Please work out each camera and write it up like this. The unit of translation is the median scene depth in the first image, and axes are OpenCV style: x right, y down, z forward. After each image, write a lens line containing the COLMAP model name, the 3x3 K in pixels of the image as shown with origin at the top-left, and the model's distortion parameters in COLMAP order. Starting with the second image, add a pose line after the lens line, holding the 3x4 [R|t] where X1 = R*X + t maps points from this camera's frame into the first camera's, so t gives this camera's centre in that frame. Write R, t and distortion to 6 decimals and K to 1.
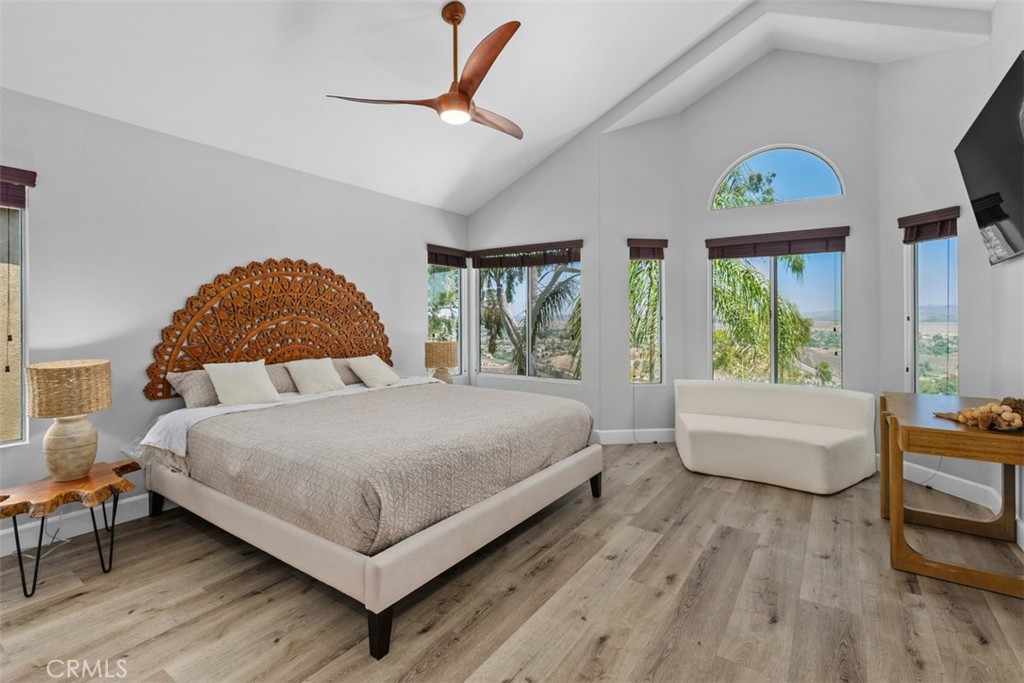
lens RADIAL K [[471.7, 0, 506.6], [0, 471.7, 335.2], [0, 0, 1]] dist [0.000669, -0.000195]
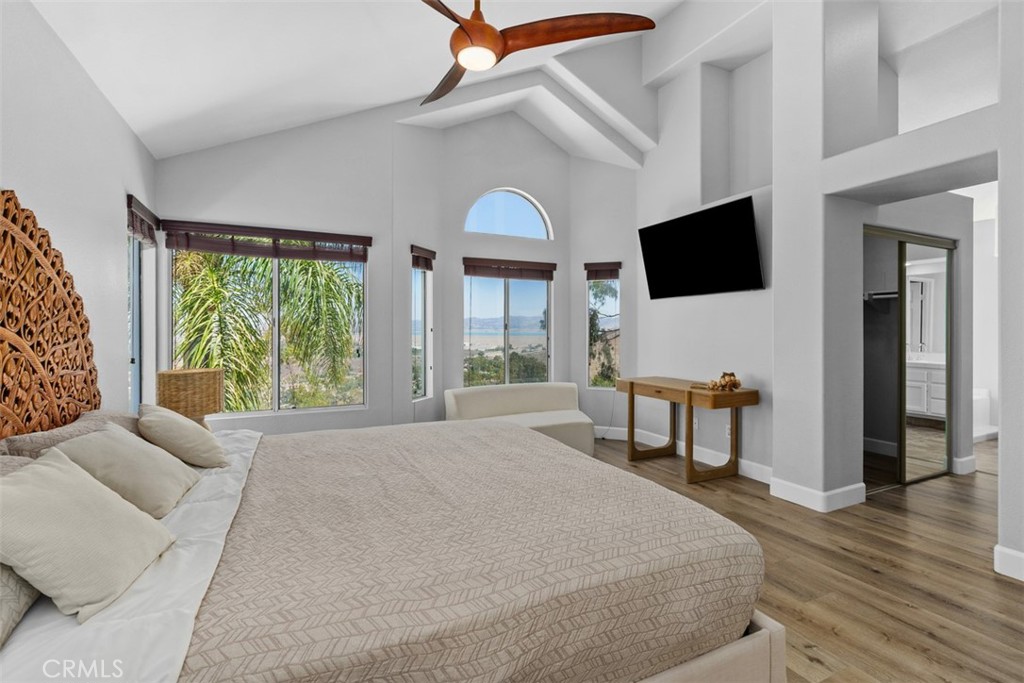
lens RADIAL K [[471.7, 0, 512.2], [0, 471.7, 336.1], [0, 0, 1]] dist [0.000669, -0.000195]
pose [[0.488713, -0.007465, 0.872413, -0.579216], [0.031609, 0.999458, -0.009155, -0.010607], [-0.871872, 0.032050, 0.488684, 0.472967]]
